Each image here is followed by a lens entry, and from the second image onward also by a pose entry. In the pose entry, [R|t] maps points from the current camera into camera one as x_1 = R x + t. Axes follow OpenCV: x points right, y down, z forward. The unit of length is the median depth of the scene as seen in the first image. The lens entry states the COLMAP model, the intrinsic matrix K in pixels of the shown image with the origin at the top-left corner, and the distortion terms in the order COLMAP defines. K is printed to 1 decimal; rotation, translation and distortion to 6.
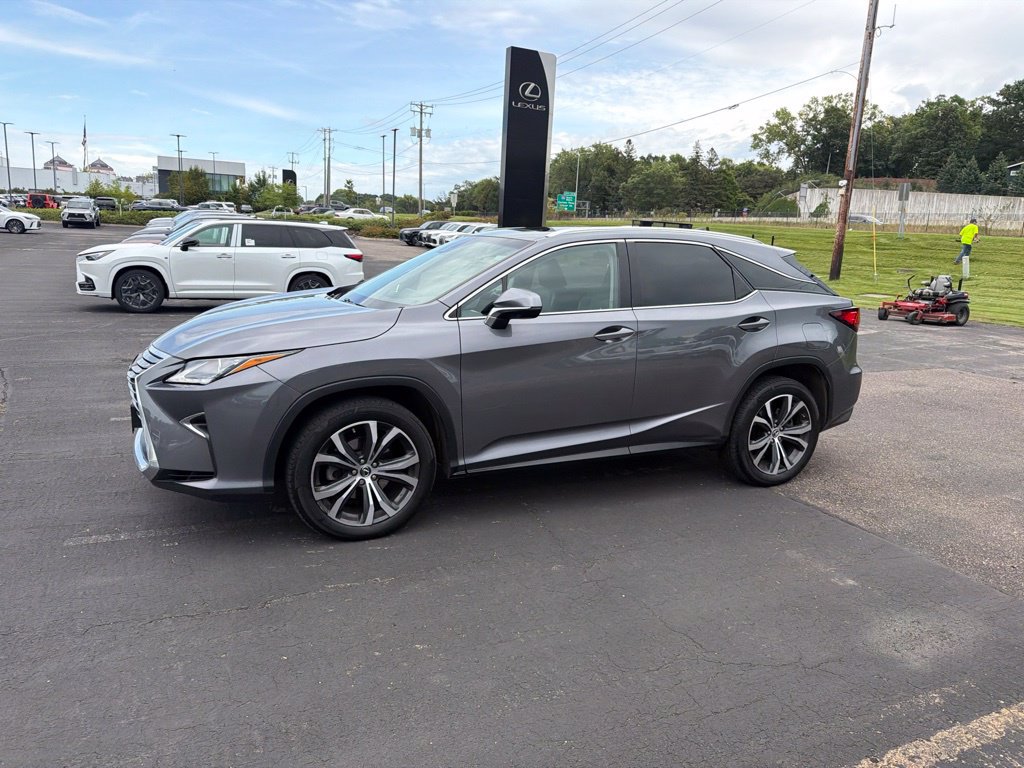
lens RADIAL K [[718.1, 0, 514.5], [0, 718.1, 383.9], [0, 0, 1]] dist [0.038226, -0.052701]
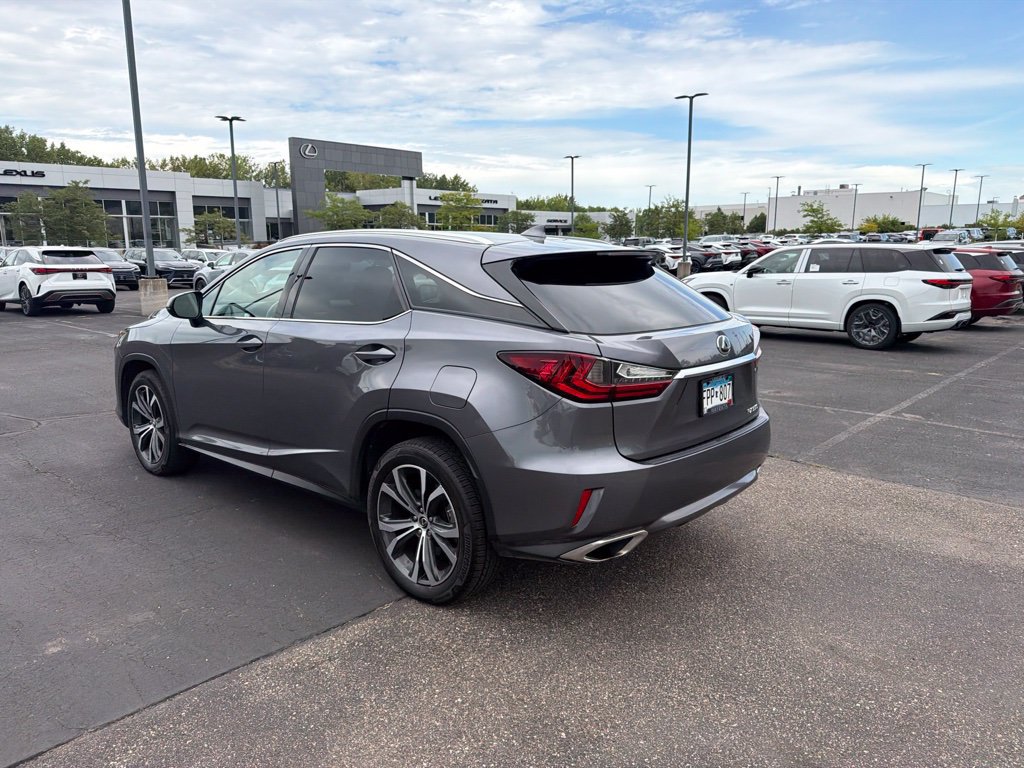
lens RADIAL K [[717.3, 0, 508.3], [0, 717.3, 384.5], [0, 0, 1]] dist [0.041468, -0.055585]
pose [[0.394020, 0.123620, -0.910750, 0.350367], [-0.165157, 0.984307, 0.062151, -0.039950], [0.904141, 0.125928, 0.408253, 0.278751]]
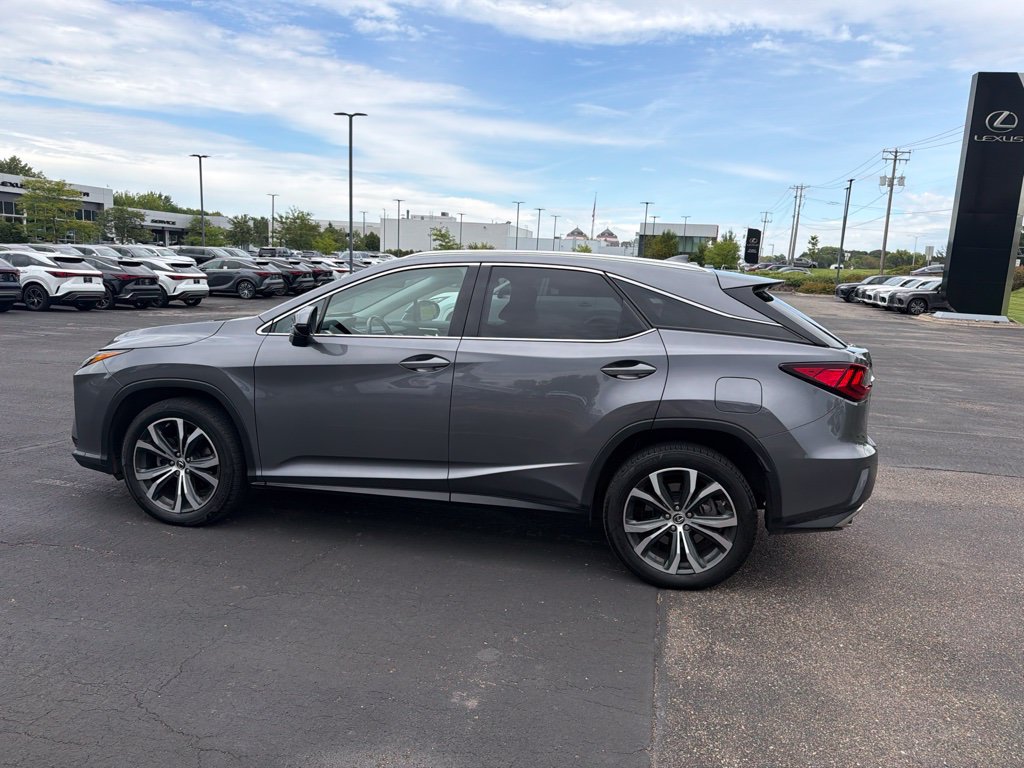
lens RADIAL K [[717.3, 0, 513.9], [0, 717.3, 387.7], [0, 0, 1]] dist [0.041468, -0.055585]
pose [[0.806224, 0.085862, -0.585346, 0.231136], [-0.128933, 0.991130, -0.032200, -0.007280], [0.577390, 0.101431, 0.810144, 0.100500]]
